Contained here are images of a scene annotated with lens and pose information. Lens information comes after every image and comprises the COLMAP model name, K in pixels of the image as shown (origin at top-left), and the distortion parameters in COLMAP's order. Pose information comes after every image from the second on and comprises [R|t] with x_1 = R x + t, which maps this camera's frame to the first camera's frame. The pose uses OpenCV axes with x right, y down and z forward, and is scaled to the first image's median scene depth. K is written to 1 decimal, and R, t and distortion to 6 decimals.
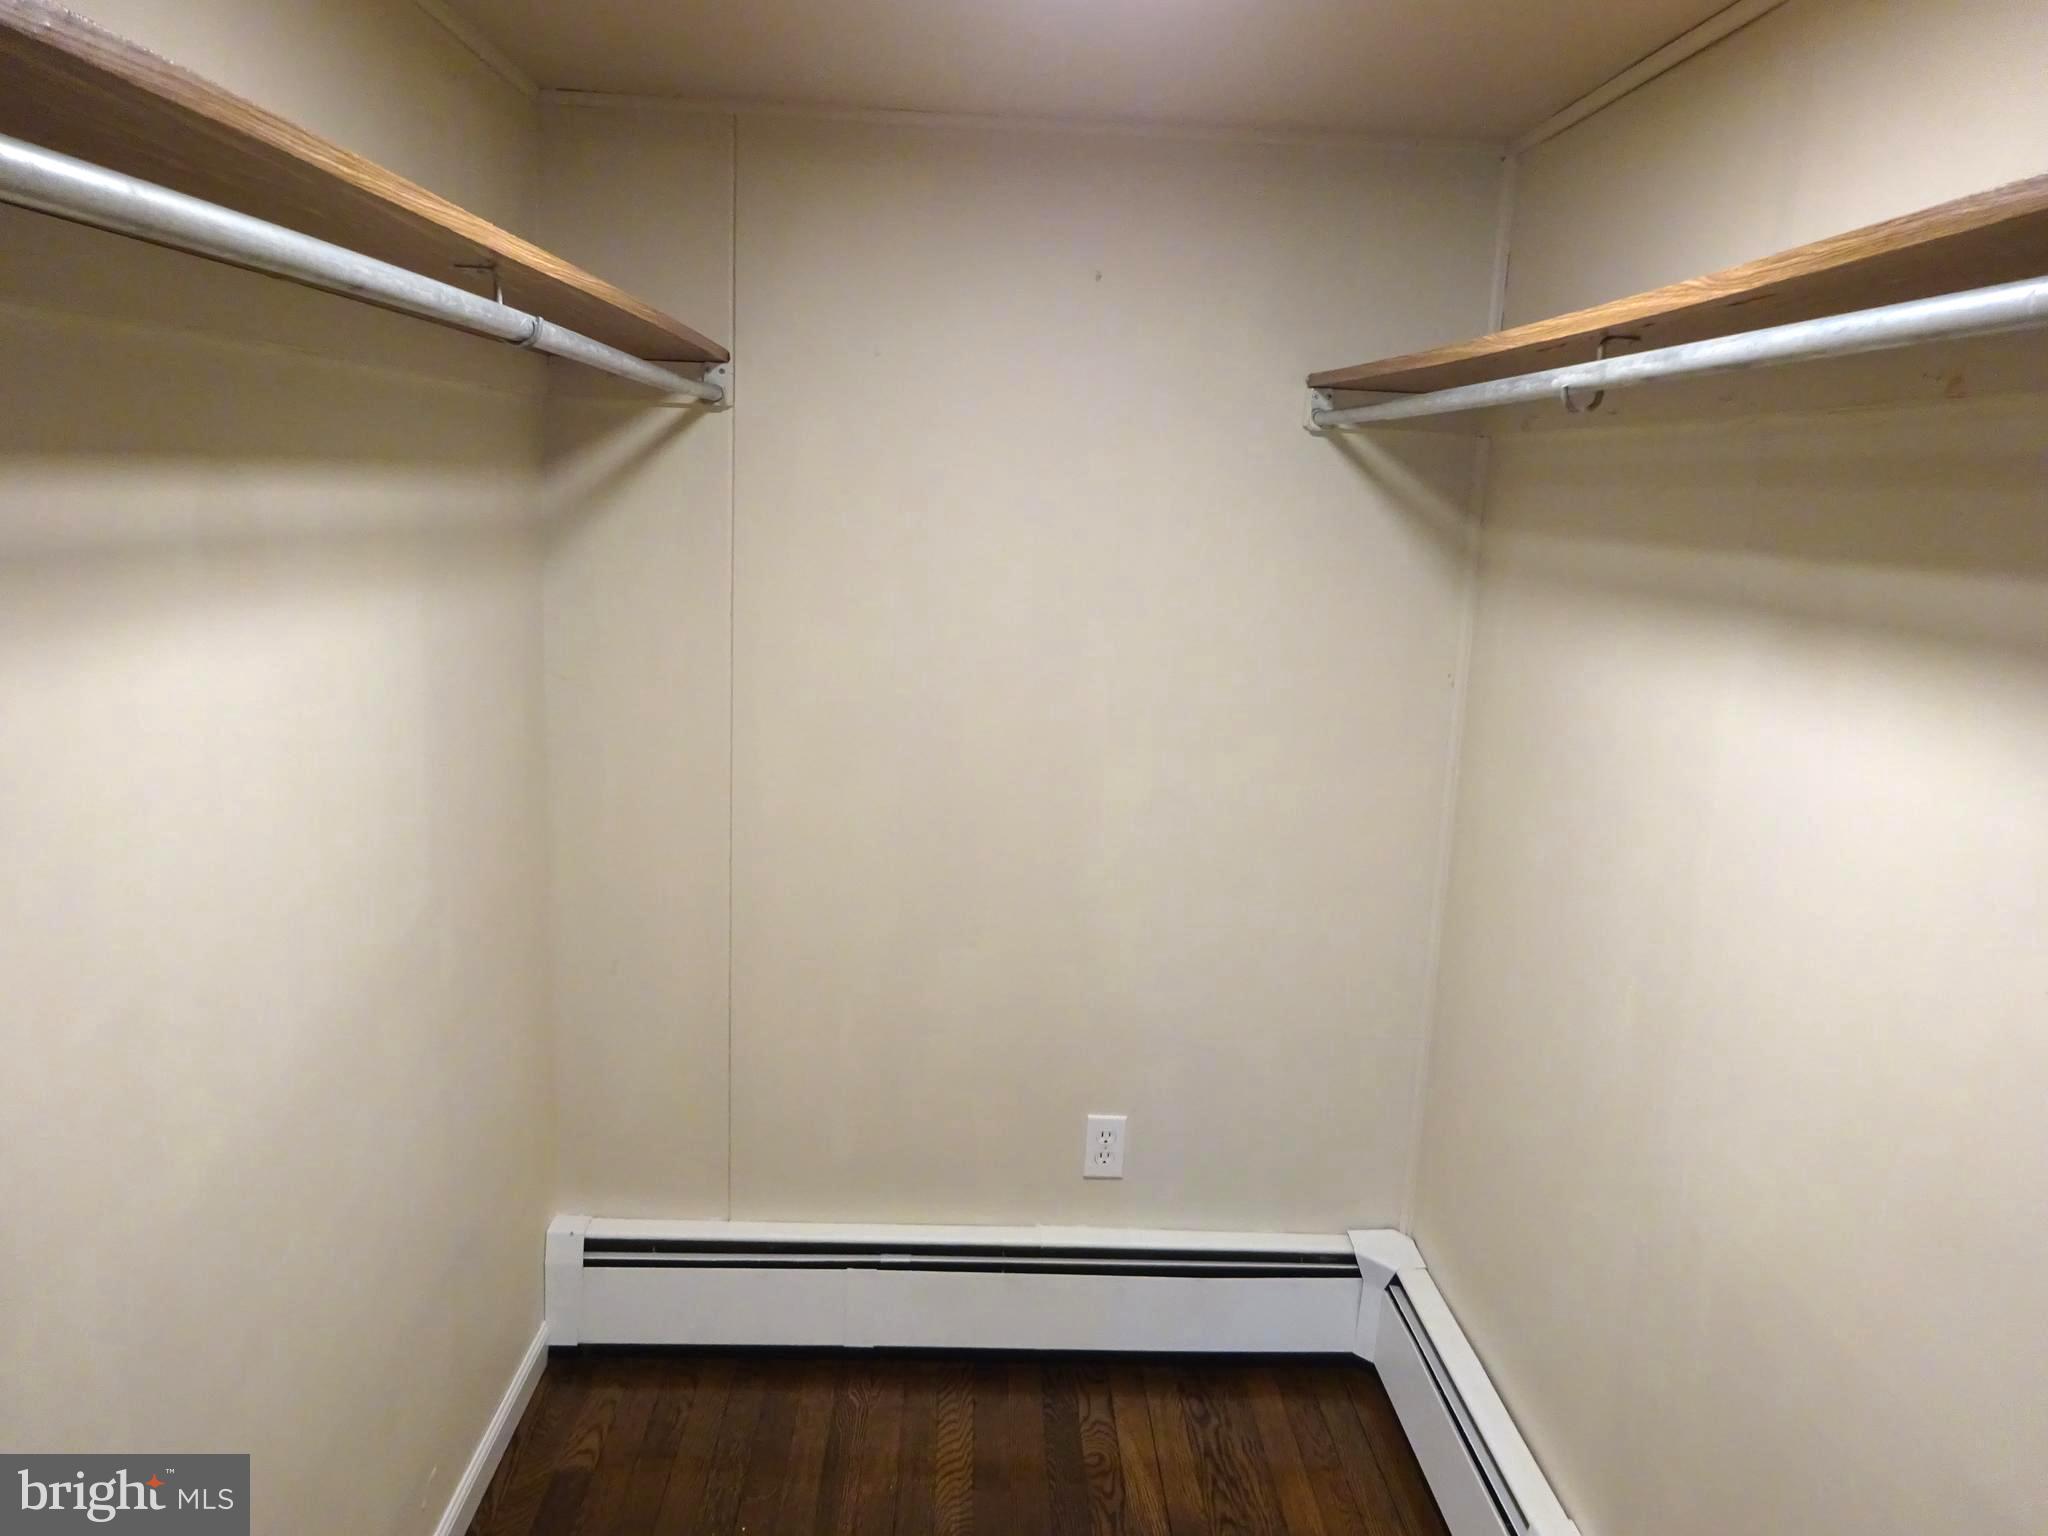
lens RADIAL K [[1652.7, 0, 1030.4], [0, 1652.7, 795.2], [0, 0, 1]] dist [0.002868, 0.008822]
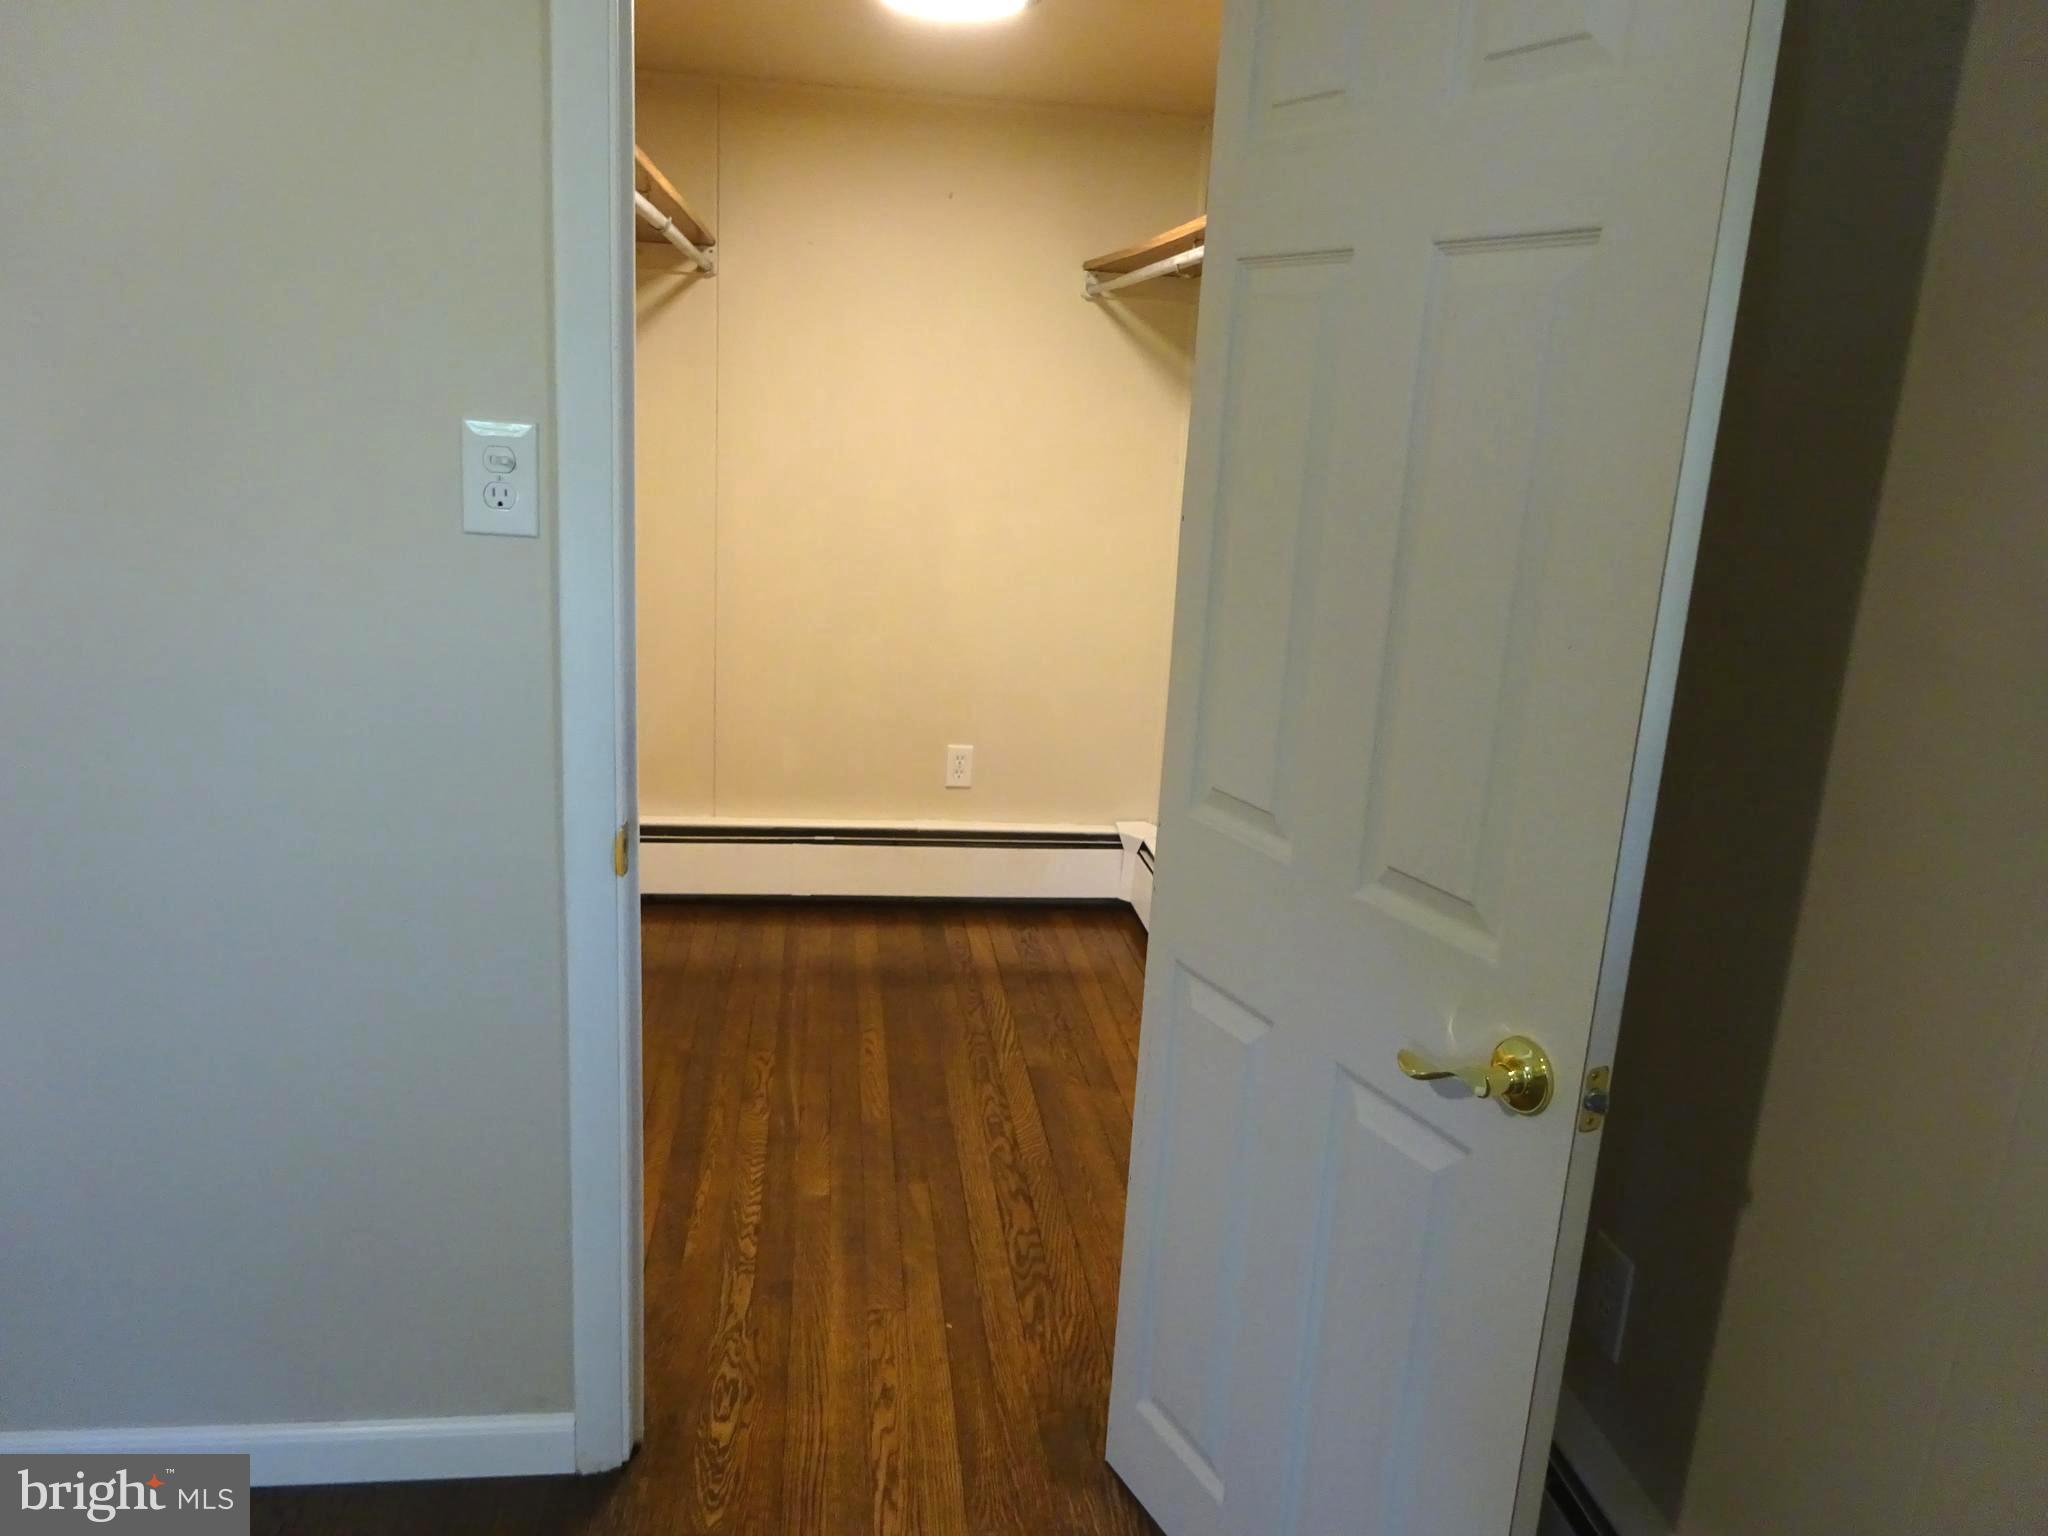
lens RADIAL K [[1479.3, 0, 1024.0], [0, 1479.3, 768.0], [0, 0, 1]] dist [-0.003352, -0.001655]
pose [[0.996703, -0.007307, 0.080807, -0.007069], [0.004060, 0.999181, 0.040271, 0.164759], [-0.081035, -0.039810, 0.995916, -0.406847]]
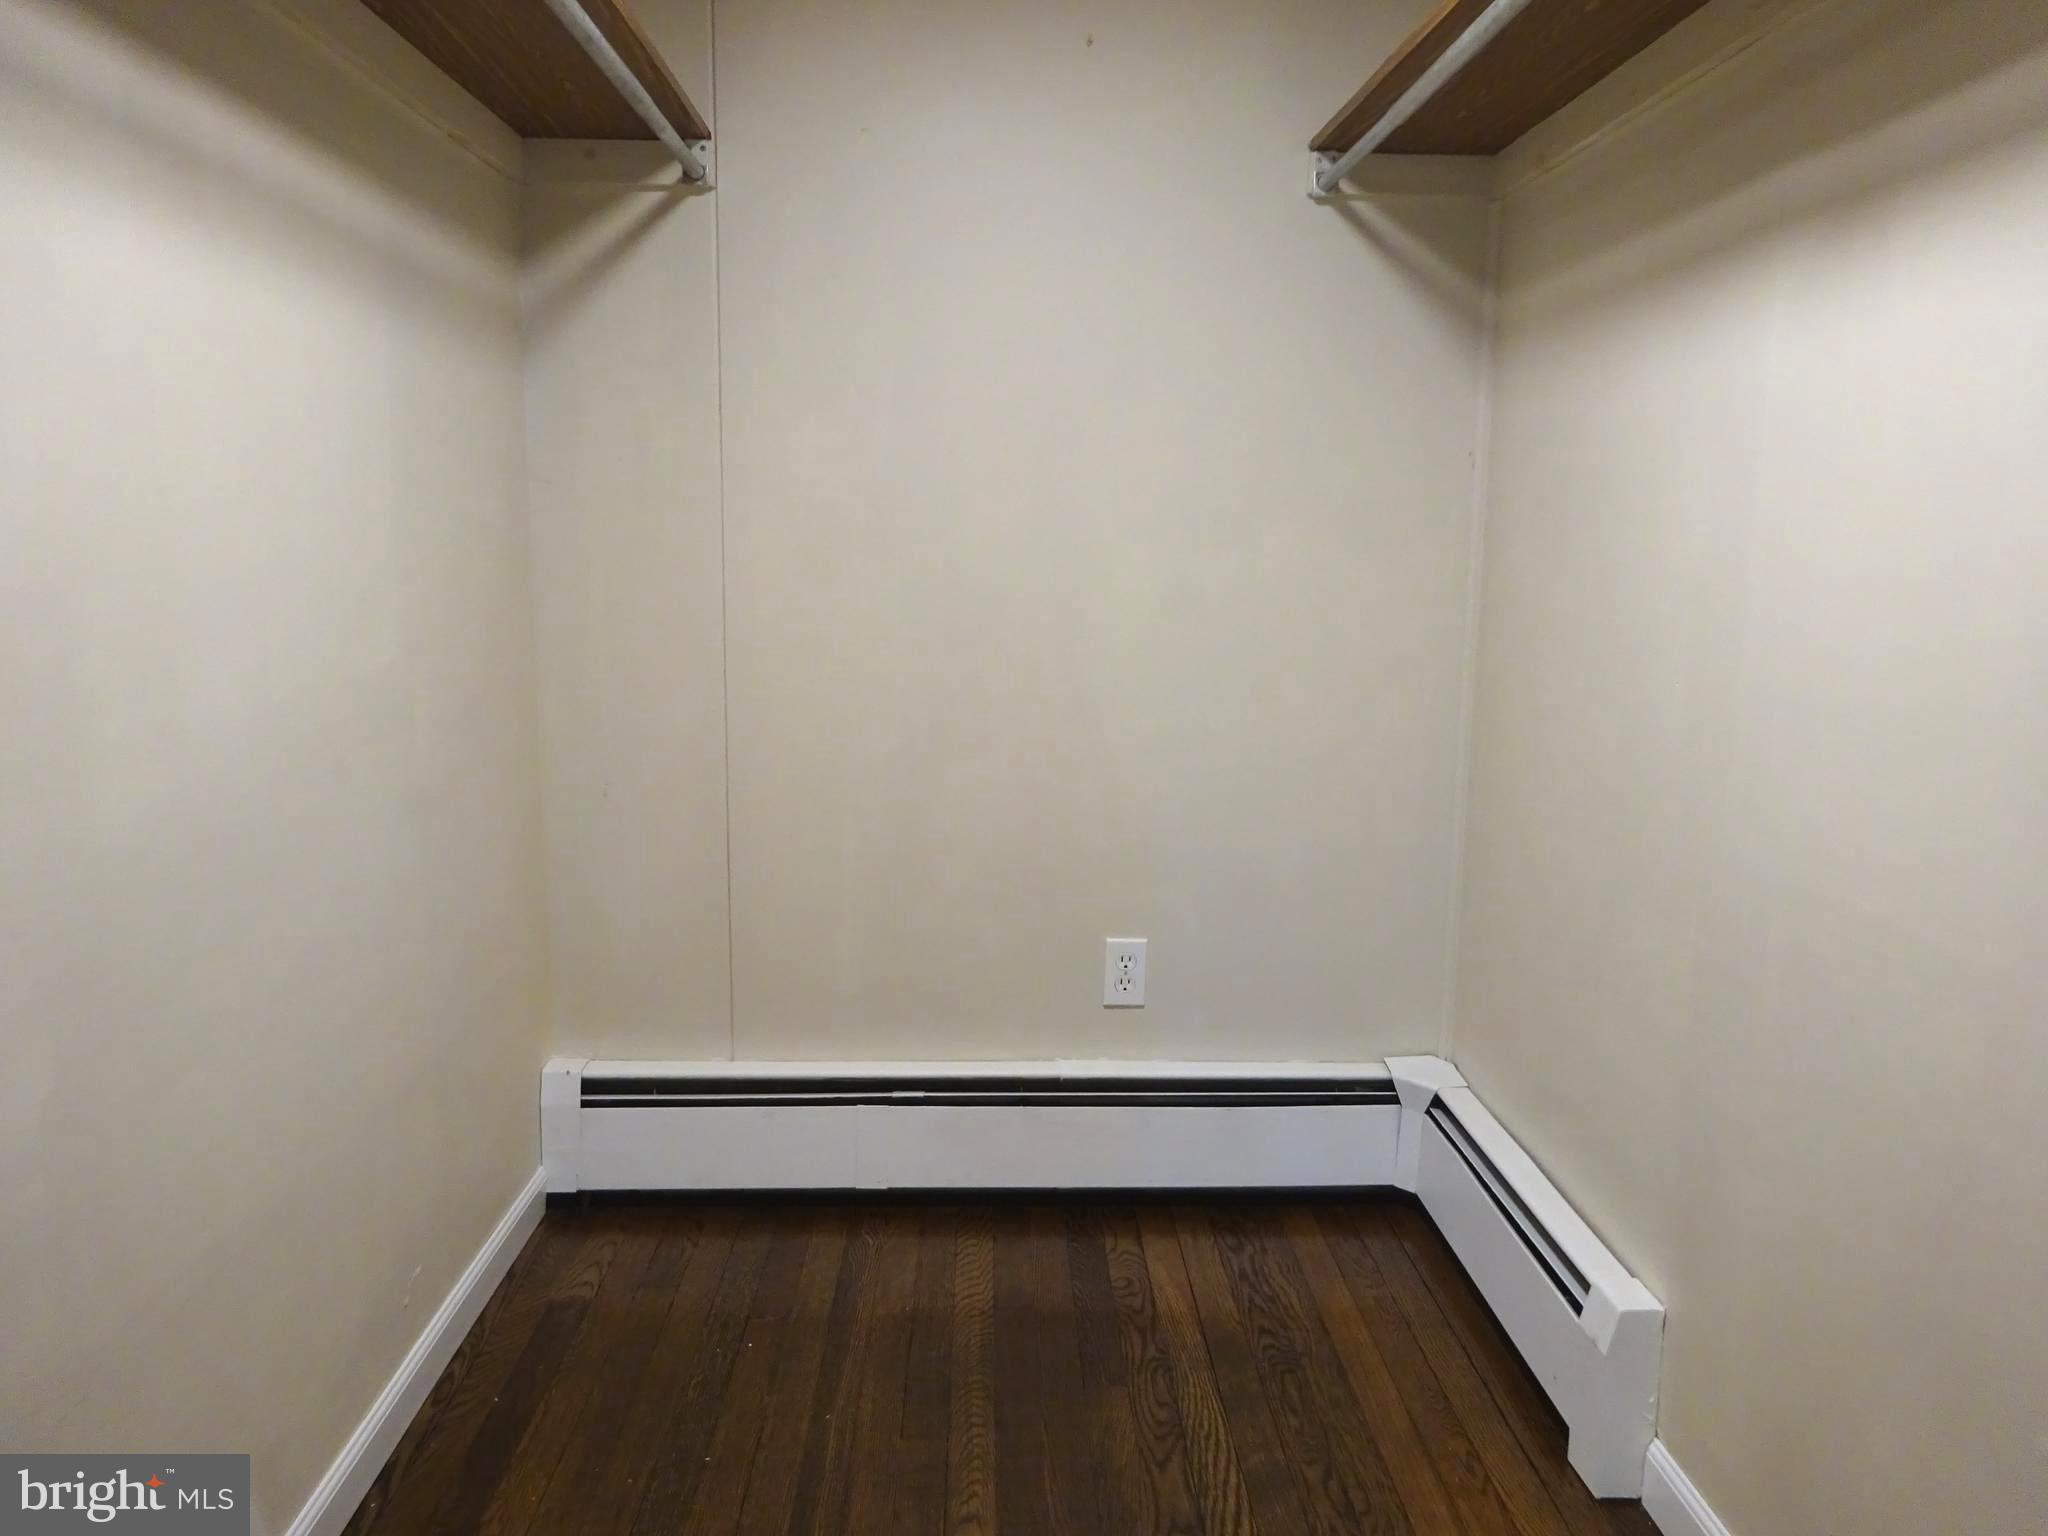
lens RADIAL K [[1652.7, 0, 1030.4], [0, 1652.7, 795.2], [0, 0, 1]] dist [0.002868, 0.008822]
pose [[0.999509, -0.028582, -0.012858, 0.005927], [0.028091, 0.998925, -0.036864, 0.150178], [0.013898, 0.036484, 0.999238, 0.046226]]
